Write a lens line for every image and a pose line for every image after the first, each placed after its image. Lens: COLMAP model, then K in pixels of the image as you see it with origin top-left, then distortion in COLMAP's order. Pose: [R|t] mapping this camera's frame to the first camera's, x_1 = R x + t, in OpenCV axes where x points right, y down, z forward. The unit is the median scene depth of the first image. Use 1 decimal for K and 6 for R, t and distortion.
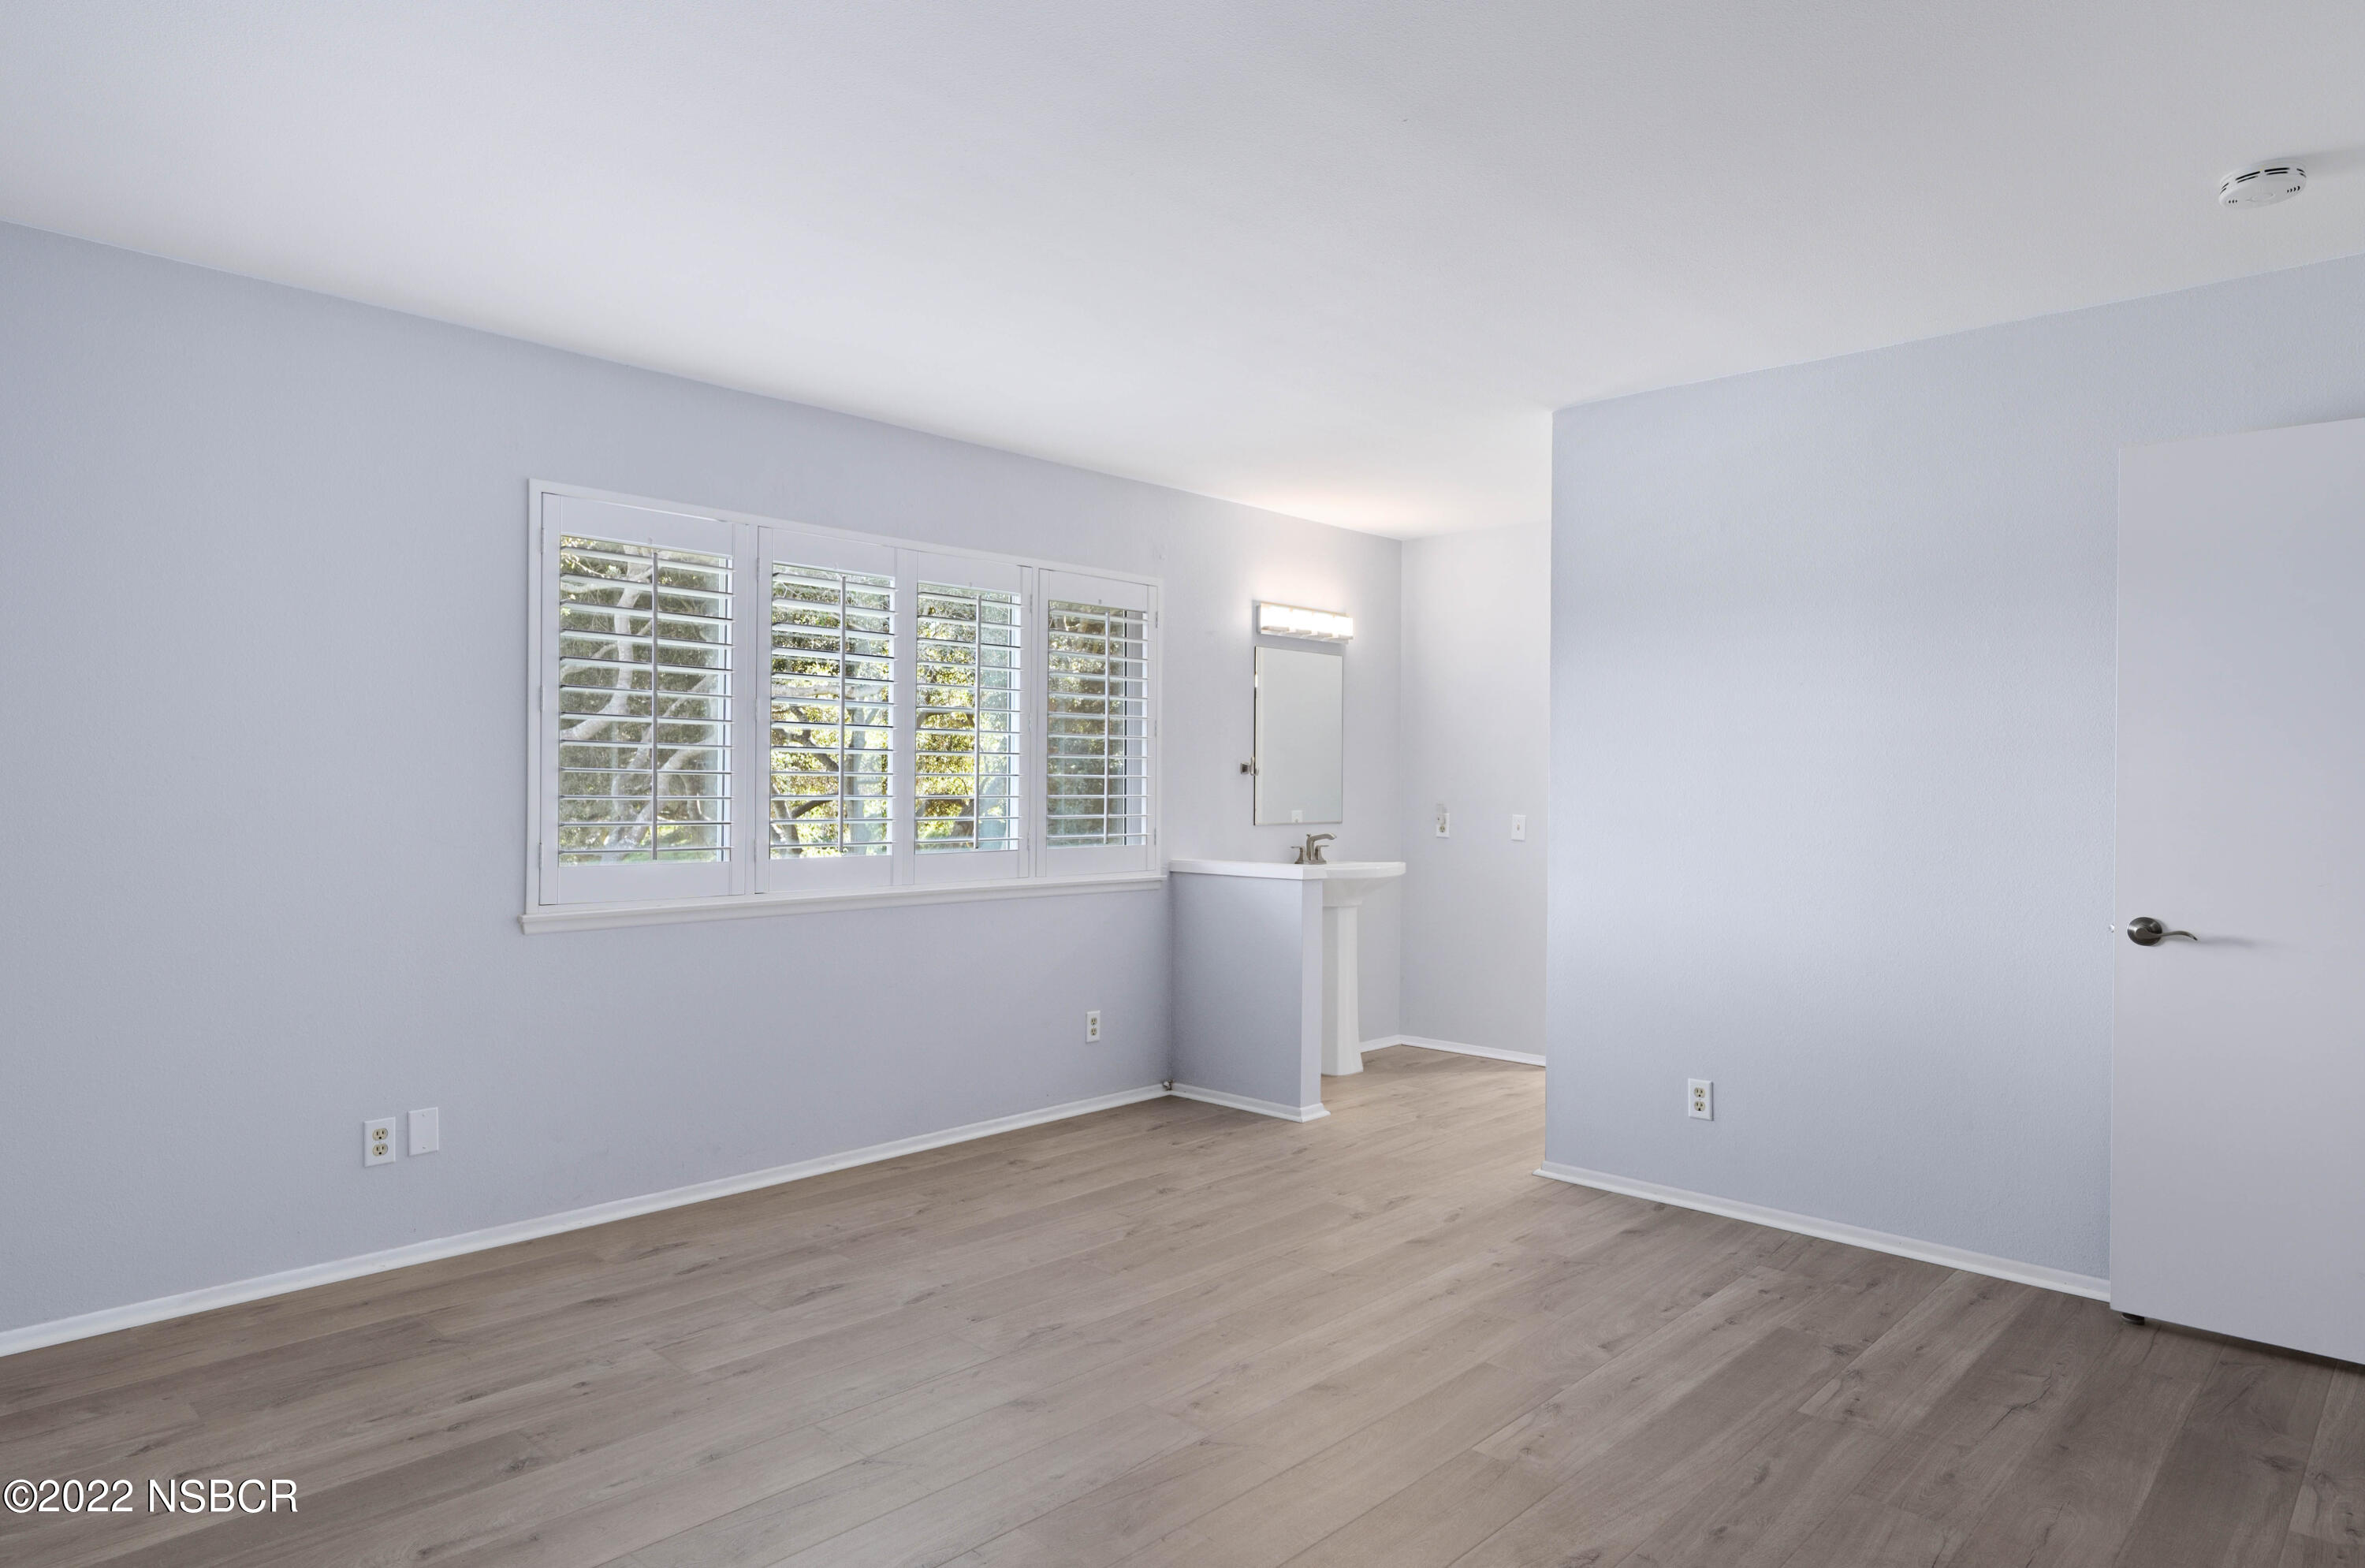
lens RADIAL K [[1393.5, 0, 1186.3], [0, 1393.5, 789.8], [0, 0, 1]] dist [0.001658, 0.000415]
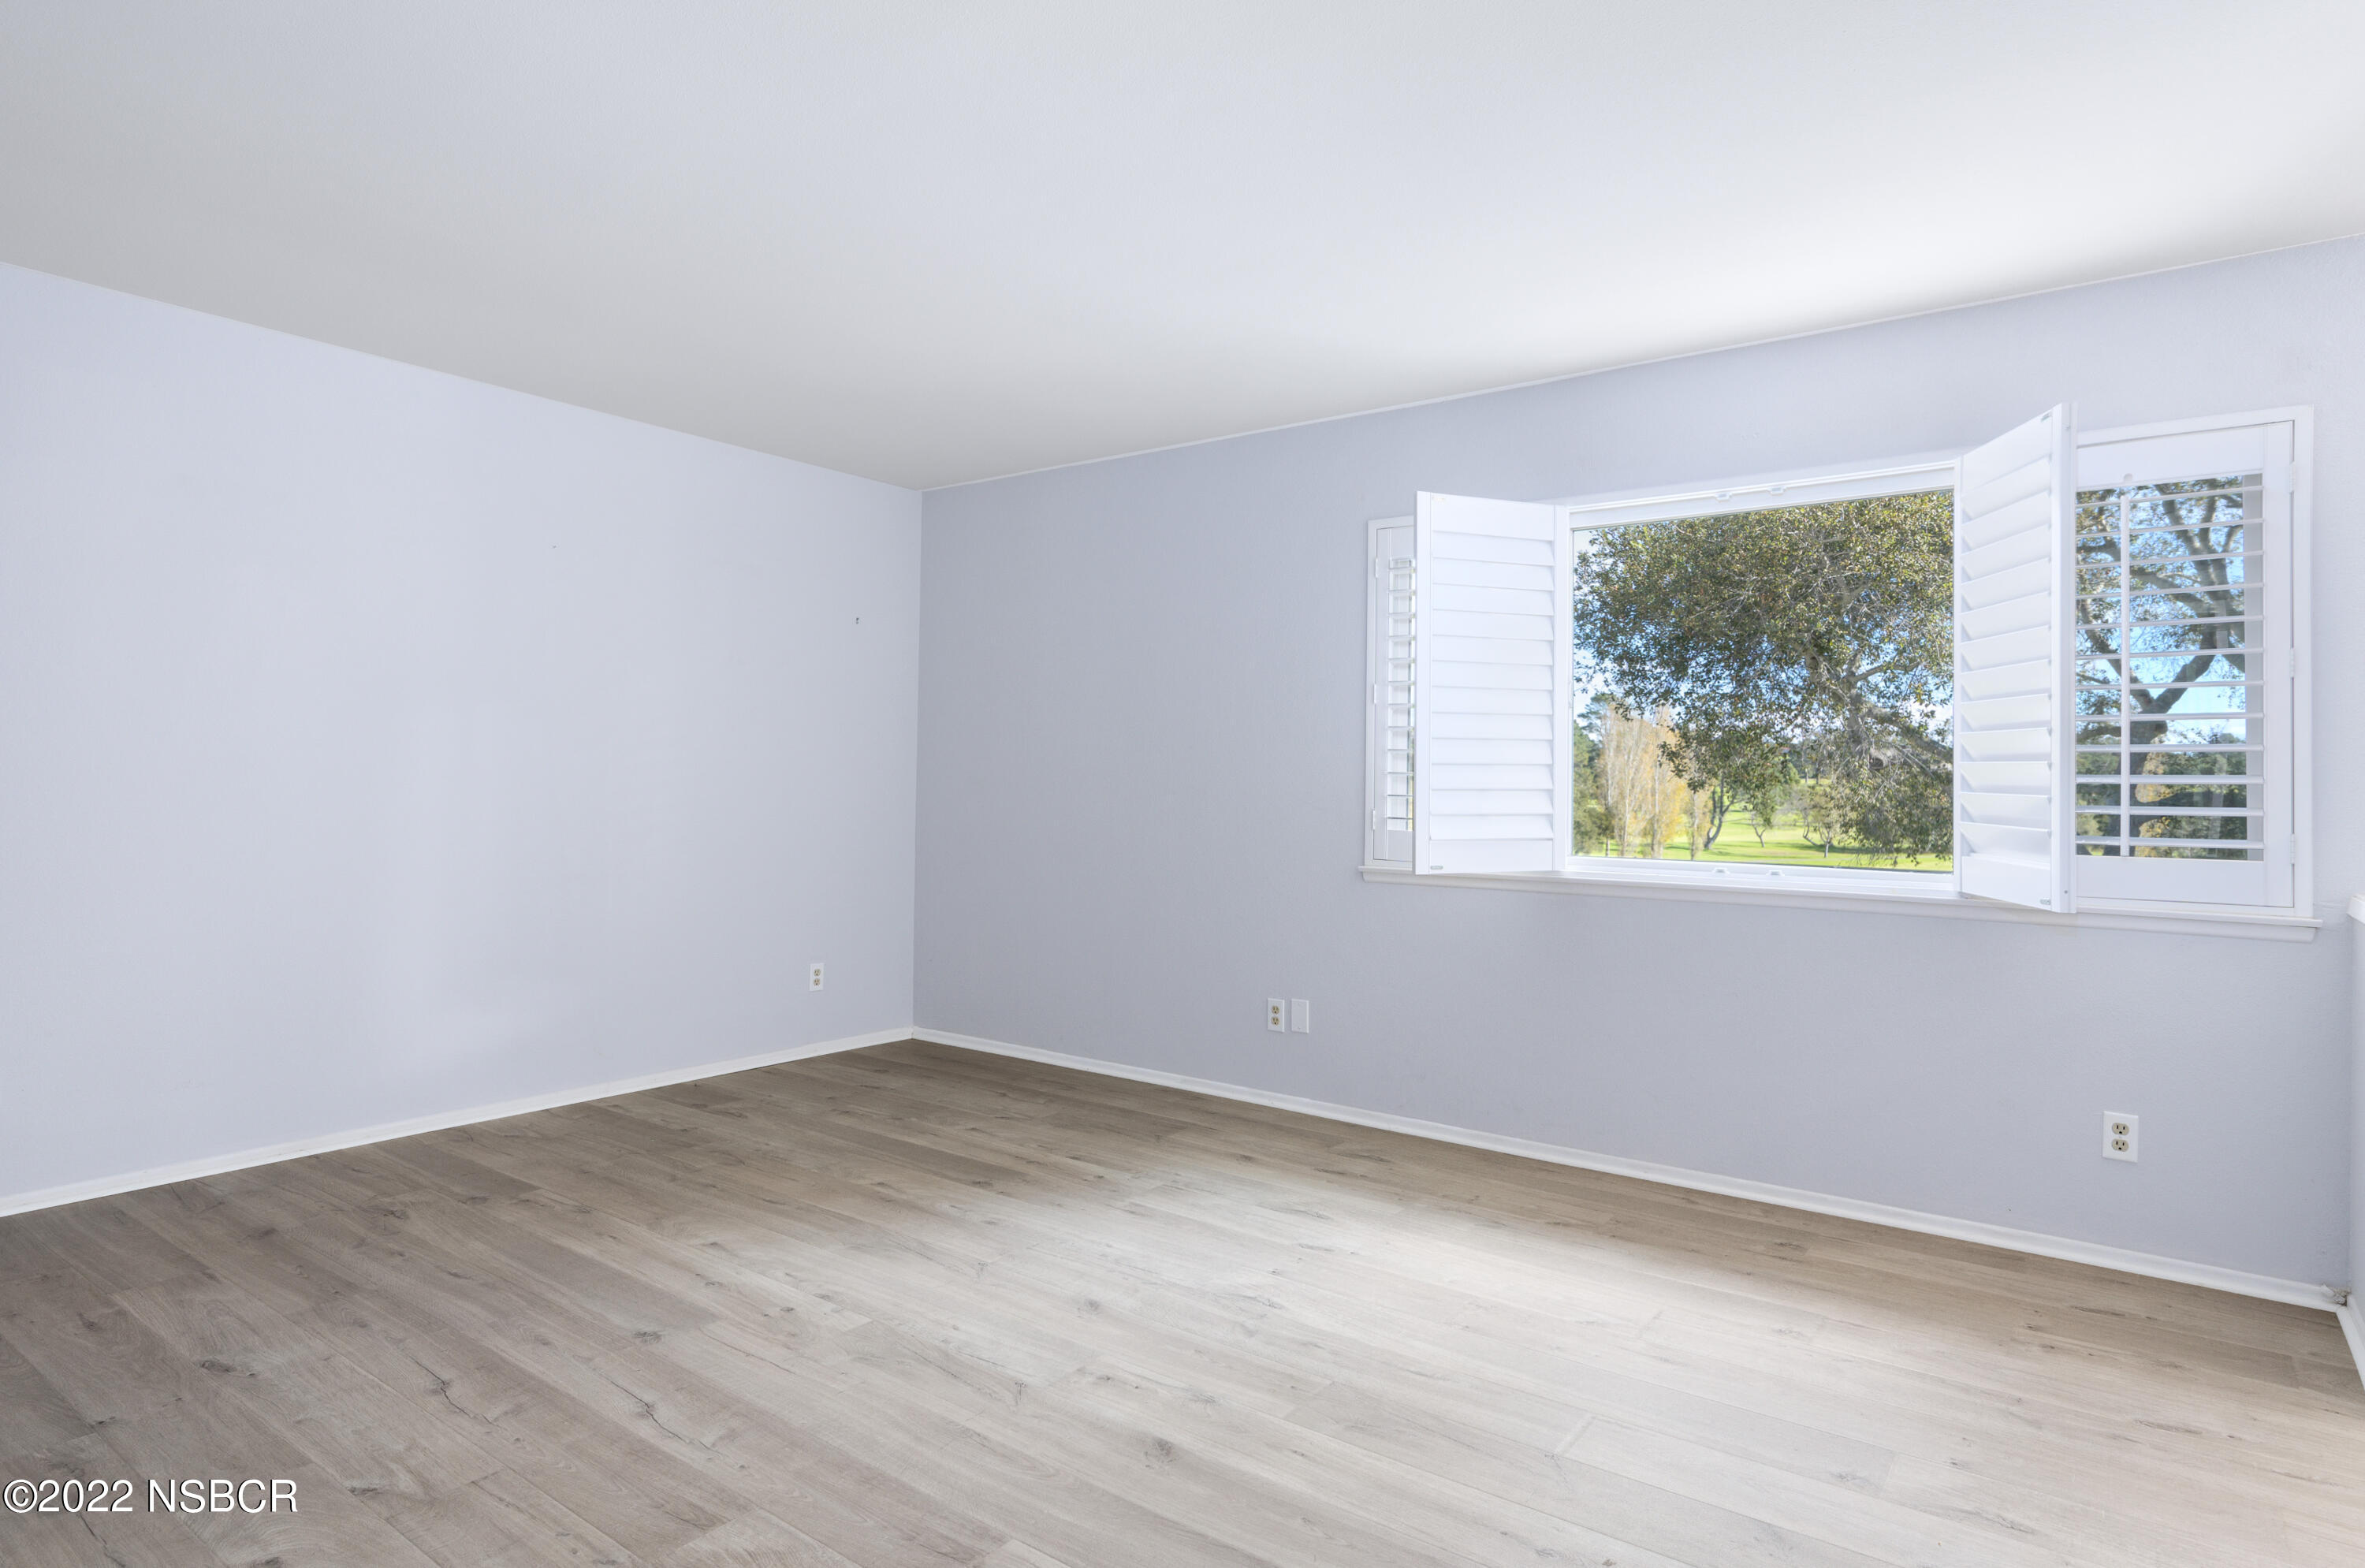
lens RADIAL K [[1305.7, 0, 1184.6], [0, 1305.7, 780.2], [0, 0, 1]] dist [0.000999, 0.000018]
pose [[0.115655, -0.003991, -0.993281, 0.703430], [-0.015992, 0.999855, -0.005880, 0.021754], [0.993161, 0.016565, 0.115575, 0.721564]]
